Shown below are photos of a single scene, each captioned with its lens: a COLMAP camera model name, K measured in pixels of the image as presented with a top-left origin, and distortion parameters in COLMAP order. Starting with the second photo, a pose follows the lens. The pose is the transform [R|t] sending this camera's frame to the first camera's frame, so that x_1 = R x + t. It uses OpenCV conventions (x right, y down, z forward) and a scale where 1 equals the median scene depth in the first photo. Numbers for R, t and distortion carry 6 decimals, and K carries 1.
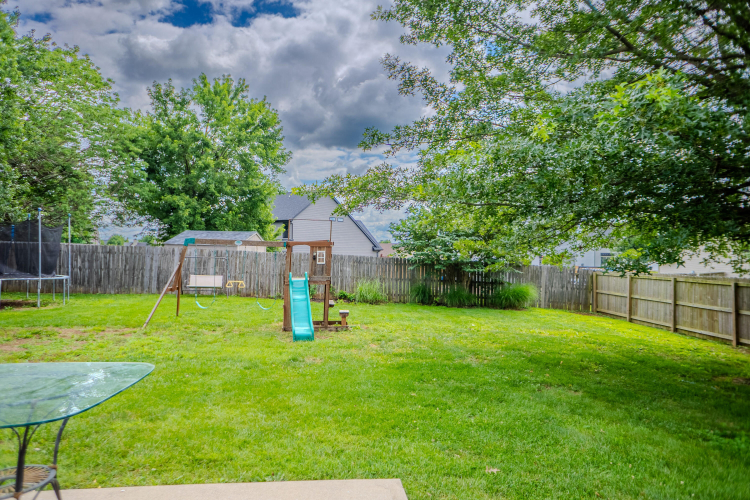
lens RADIAL K [[504.9, 0, 375.0], [0, 504.9, 249.3], [0, 0, 1]] dist [-0.030718, 0.006338]
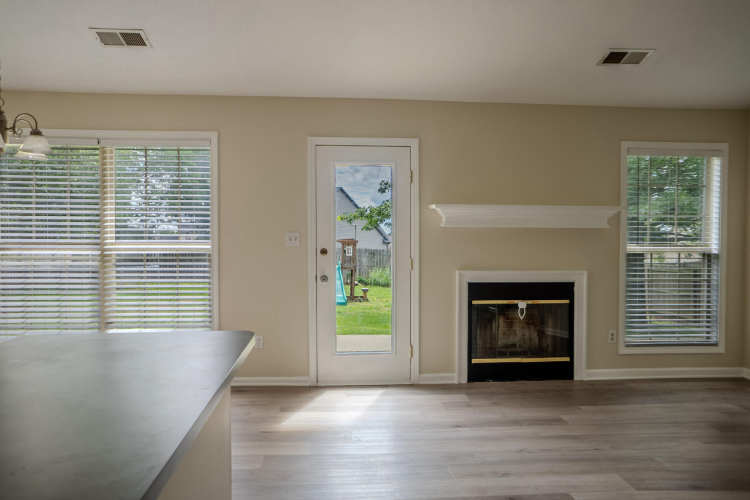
lens RADIAL K [[504.9, 0, 376.8], [0, 504.9, 249.9], [0, 0, 1]] dist [-0.030718, 0.006338]
pose [[0.999857, 0.008411, -0.014667, -0.008061], [-0.008119, 0.999770, 0.019844, -0.015967], [0.014830, -0.019722, 0.999696, -0.415807]]
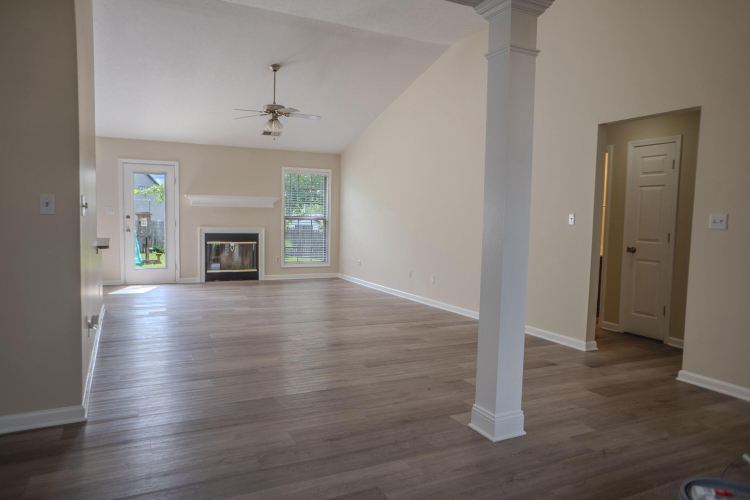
lens RADIAL K [[504.9, 0, 368.7], [0, 504.9, 247.0], [0, 0, 1]] dist [-0.030718, 0.006338]
pose [[0.939697, 0.001638, 0.342003, 0.024497], [-0.022256, 0.998162, 0.056371, -0.012725], [-0.341282, -0.060584, 0.938006, -0.816777]]
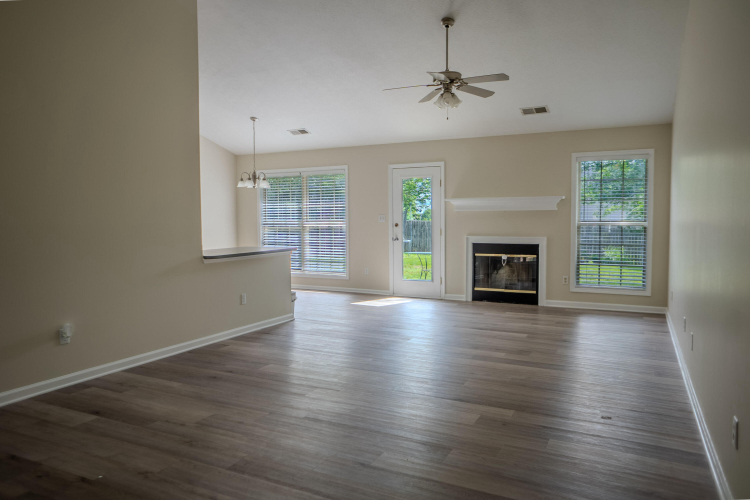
lens RADIAL K [[534.2, 0, 371.3], [0, 534.2, 247.2], [0, 0, 1]] dist [-0.009279, -0.000925]
pose [[0.843332, 0.028269, -0.536649, 0.290832], [-0.001871, 0.998764, 0.049671, -0.013383], [0.537390, -0.040885, 0.842342, -0.668109]]
